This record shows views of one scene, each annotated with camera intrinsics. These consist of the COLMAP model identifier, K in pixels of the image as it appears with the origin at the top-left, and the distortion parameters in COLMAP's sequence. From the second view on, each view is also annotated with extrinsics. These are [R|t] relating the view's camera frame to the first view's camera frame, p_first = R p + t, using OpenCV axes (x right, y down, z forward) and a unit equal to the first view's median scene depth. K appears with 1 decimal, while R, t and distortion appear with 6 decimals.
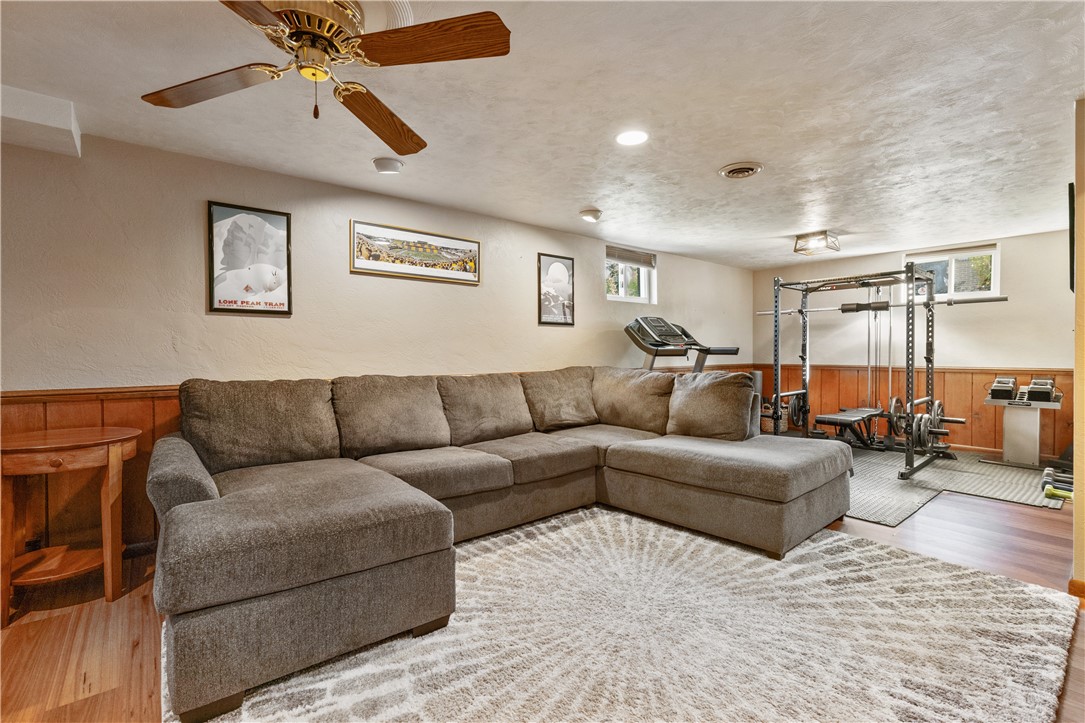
lens RADIAL K [[483.2, 0, 544.2], [0, 483.2, 357.6], [0, 0, 1]] dist [-0.008839, 0.002082]
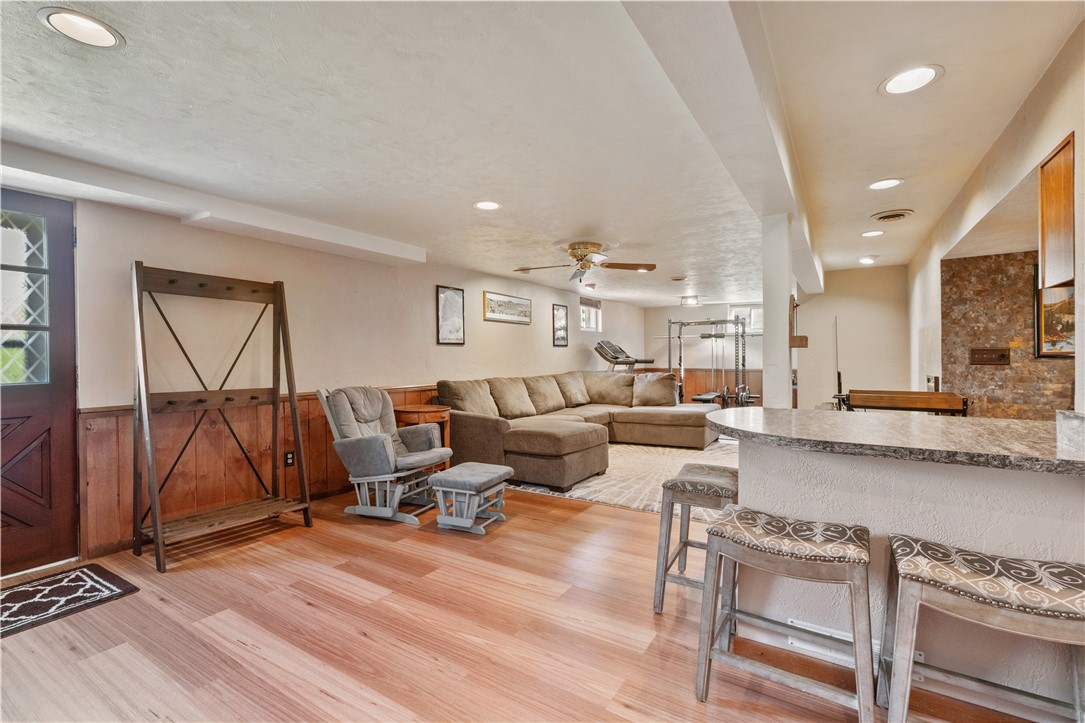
lens RADIAL K [[483.2, 0, 544.9], [0, 483.2, 360.7], [0, 0, 1]] dist [-0.008839, 0.002082]
pose [[0.947031, -0.008009, 0.321042, -0.641161], [0.009658, 0.999947, -0.003545, -0.015570], [-0.320997, 0.006458, 0.947058, -0.639402]]
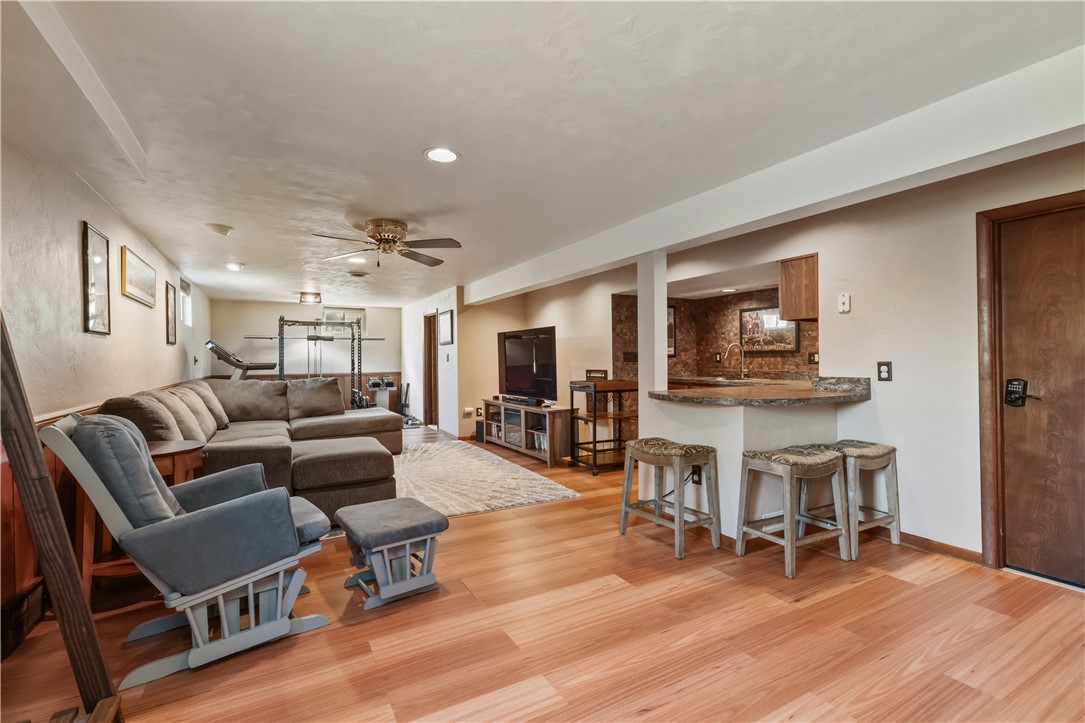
lens RADIAL K [[483.2, 0, 542.4], [0, 483.2, 361.7], [0, 0, 1]] dist [-0.008839, 0.002082]
pose [[0.178395, -0.004863, 0.983947, -1.066222], [0.021653, 0.999765, 0.001015, -0.010674], [-0.983721, 0.021124, 0.178459, -0.068997]]
